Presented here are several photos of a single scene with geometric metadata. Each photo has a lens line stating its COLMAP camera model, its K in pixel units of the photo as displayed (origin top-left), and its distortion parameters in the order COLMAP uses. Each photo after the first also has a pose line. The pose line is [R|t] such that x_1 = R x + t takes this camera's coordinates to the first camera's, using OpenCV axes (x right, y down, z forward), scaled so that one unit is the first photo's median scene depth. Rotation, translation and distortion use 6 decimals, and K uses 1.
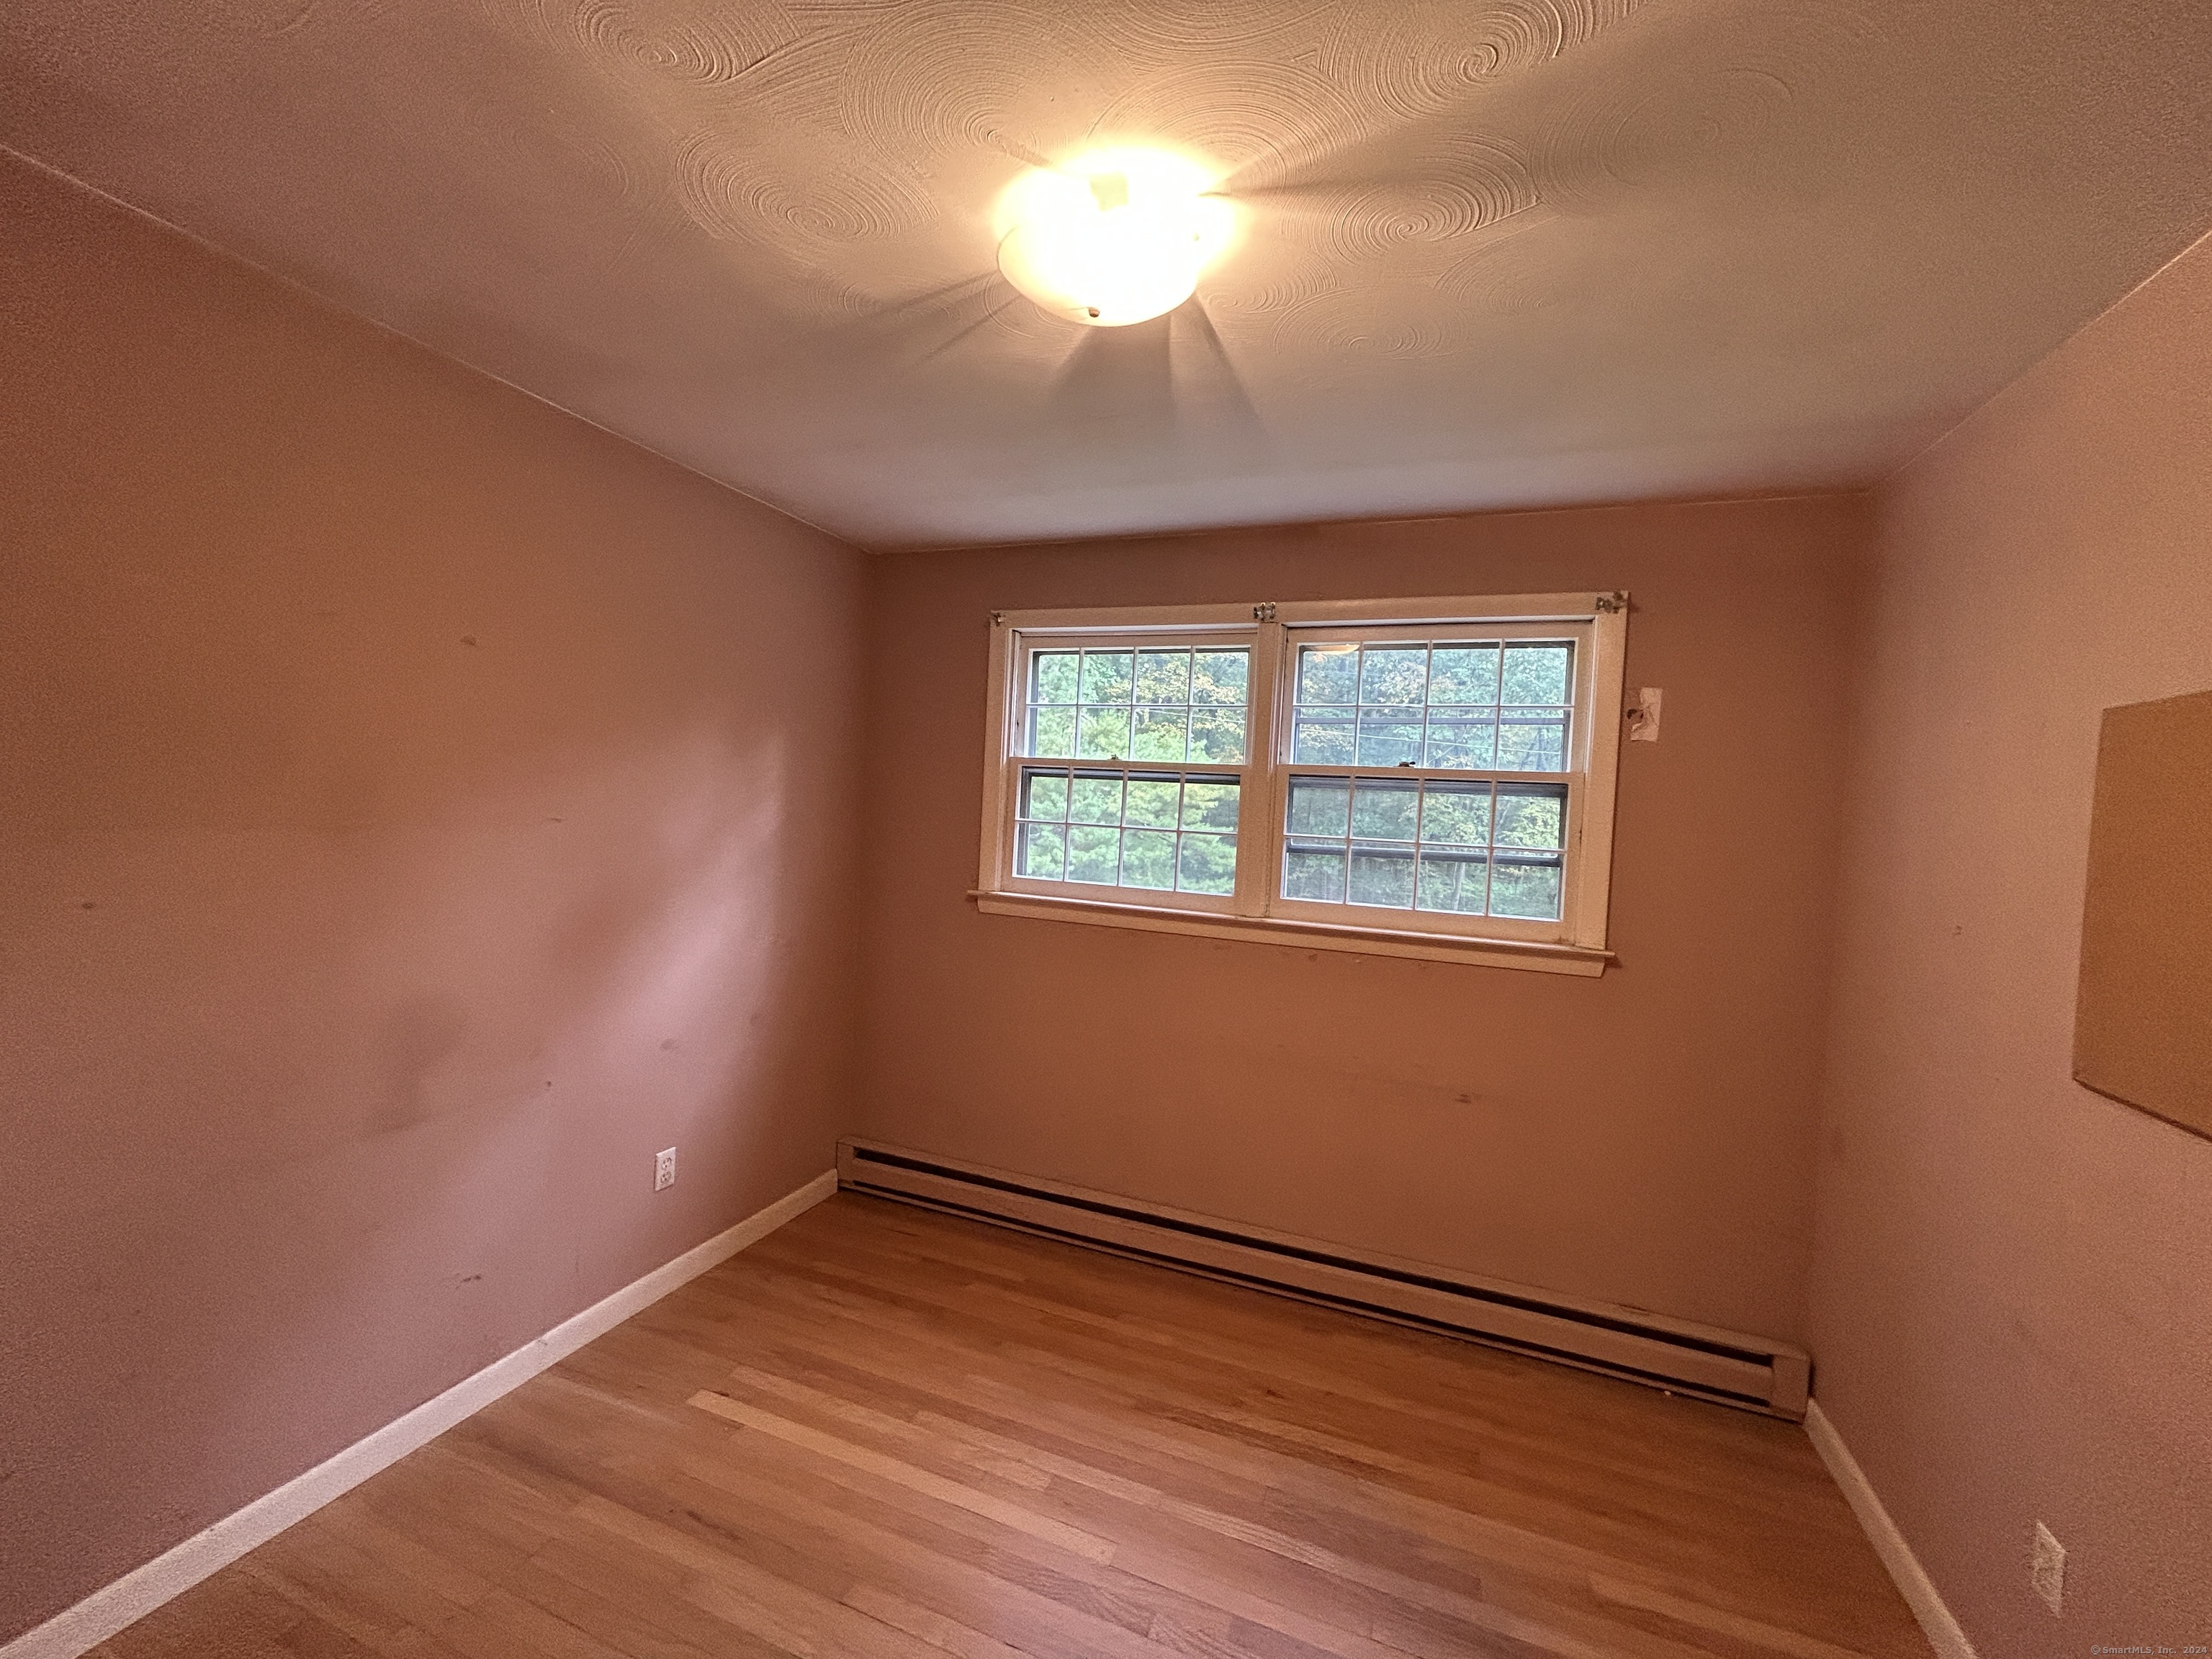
lens RADIAL K [[889.3, 0, 1101.4], [0, 889.3, 831.1], [0, 0, 1]] dist [-0.001727, 0.000804]
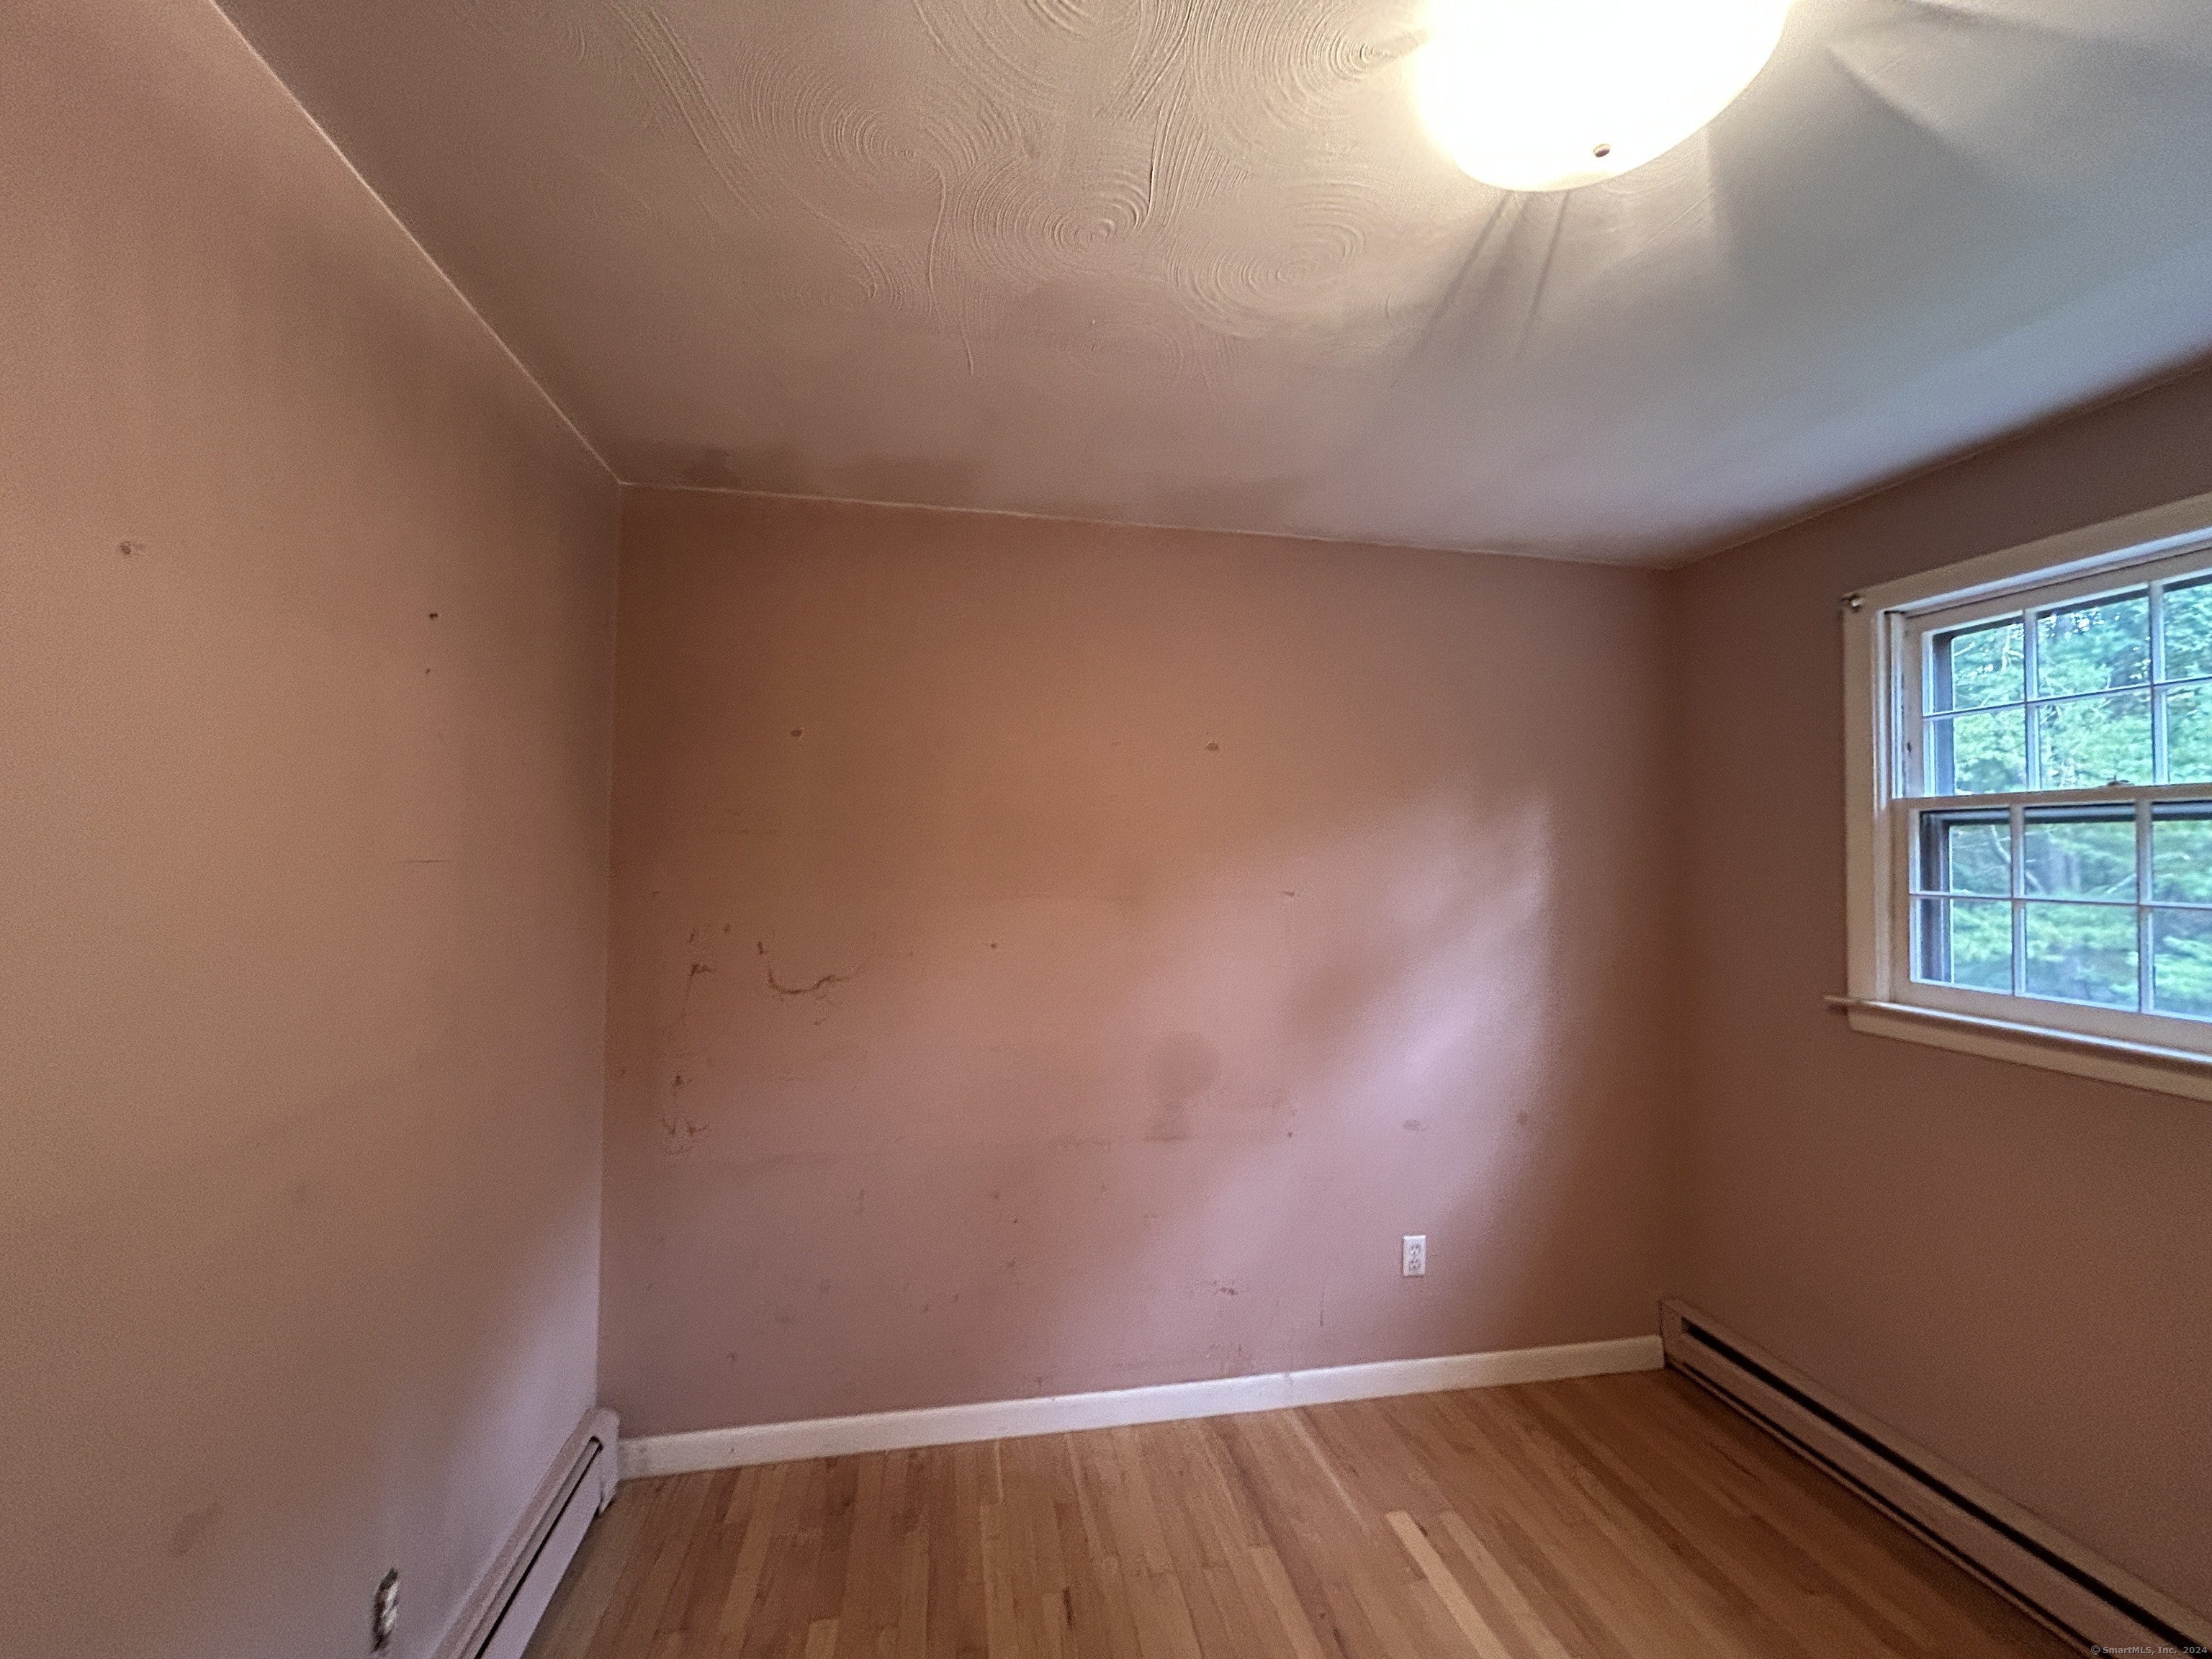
lens RADIAL K [[889.3, 0, 1099.1], [0, 889.3, 831.7], [0, 0, 1]] dist [-0.001727, 0.000804]
pose [[0.521354, -0.062966, -0.851014, 0.186018], [-0.013053, 0.996569, -0.081732, 0.003635], [0.853241, 0.053720, 0.518743, 0.182139]]
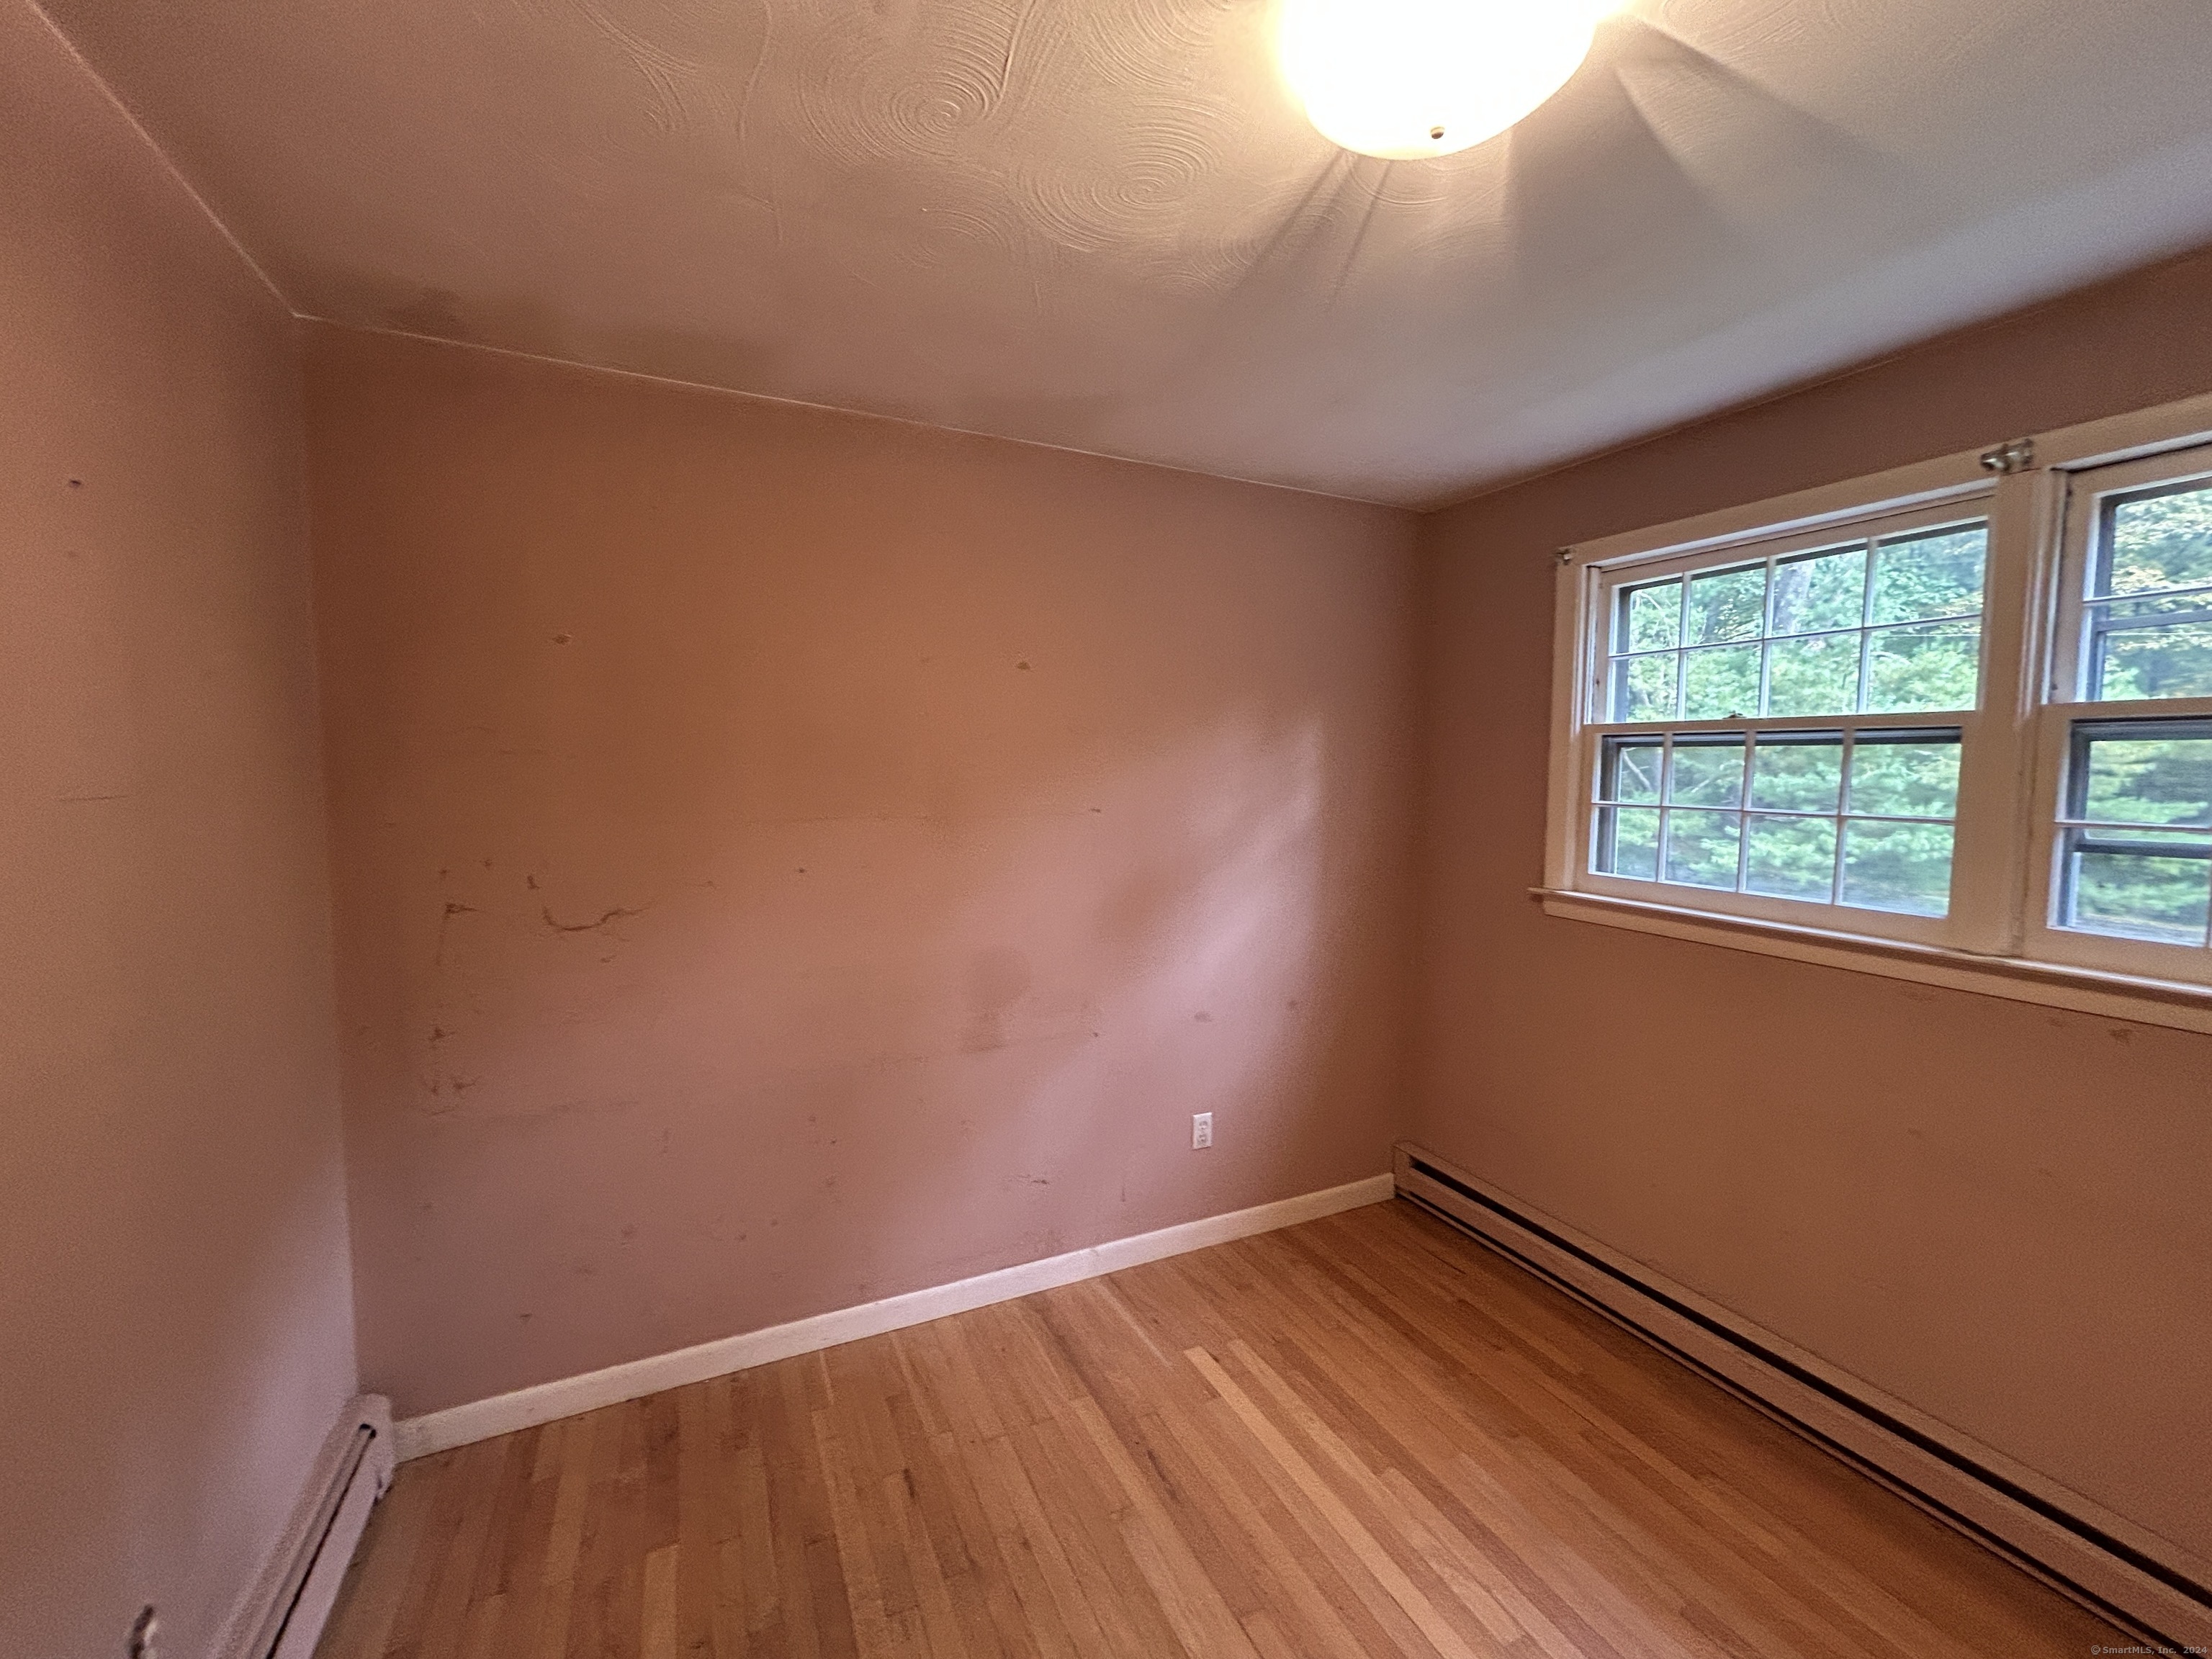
lens RADIAL K [[889.3, 0, 1101.8], [0, 889.3, 830.9], [0, 0, 1]] dist [-0.001727, 0.000804]
pose [[0.724975, 0.007218, -0.688737, 0.166540], [0.006395, 0.999831, 0.017210, -0.004988], [0.688745, -0.016881, 0.724807, 0.137518]]
